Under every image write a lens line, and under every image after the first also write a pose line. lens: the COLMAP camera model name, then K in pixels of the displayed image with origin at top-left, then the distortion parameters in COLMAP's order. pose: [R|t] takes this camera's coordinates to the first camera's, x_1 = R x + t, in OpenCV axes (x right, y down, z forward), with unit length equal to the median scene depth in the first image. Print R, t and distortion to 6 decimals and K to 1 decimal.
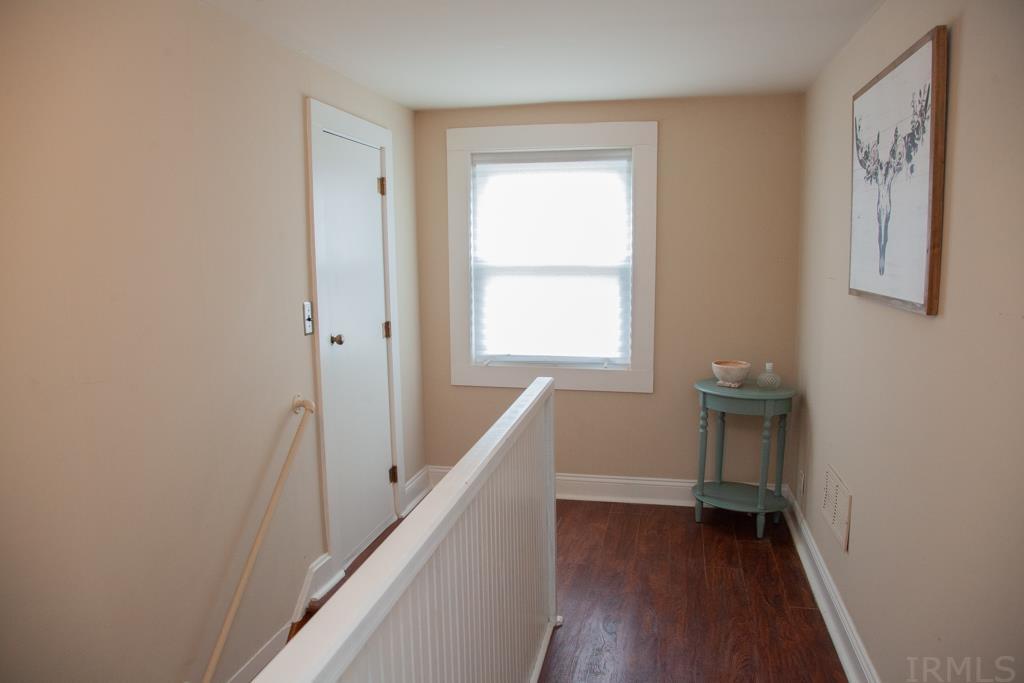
lens RADIAL K [[697.2, 0, 512.0], [0, 697.2, 341.5], [0, 0, 1]] dist [-0.121736, 0.064090]
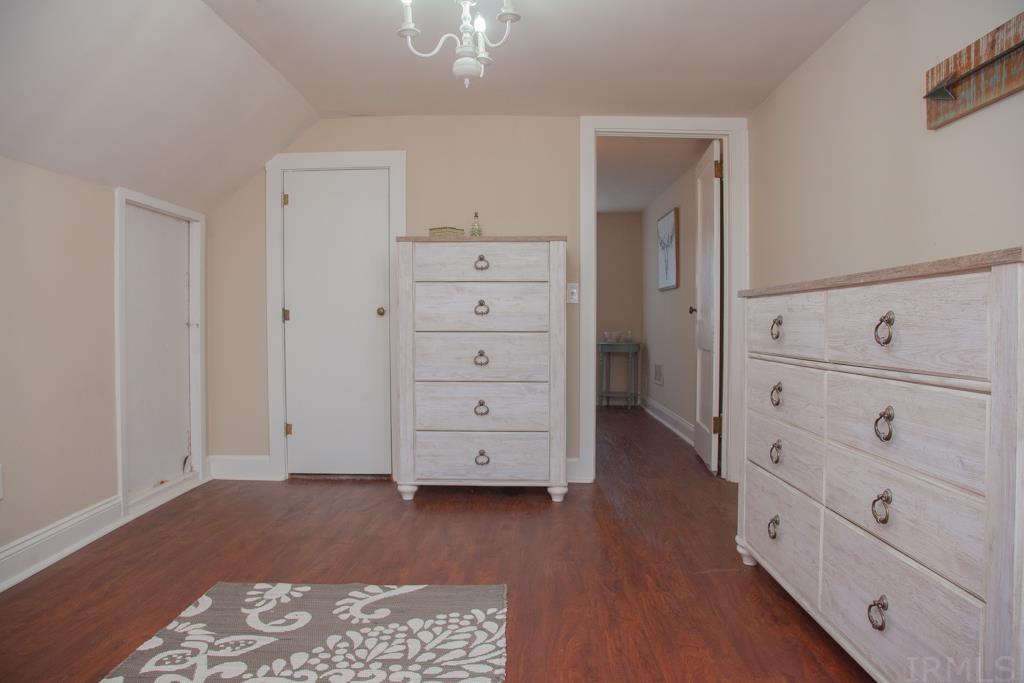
lens RADIAL K [[703.2, 0, 512.0], [0, 703.2, 341.5], [0, 0, 1]] dist [-0.132850, 0.065676]
pose [[0.978841, 0.003057, 0.204597, -0.873932], [0.017950, 0.994751, -0.100739, 0.539970], [-0.203831, 0.102280, 0.973649, -2.130934]]
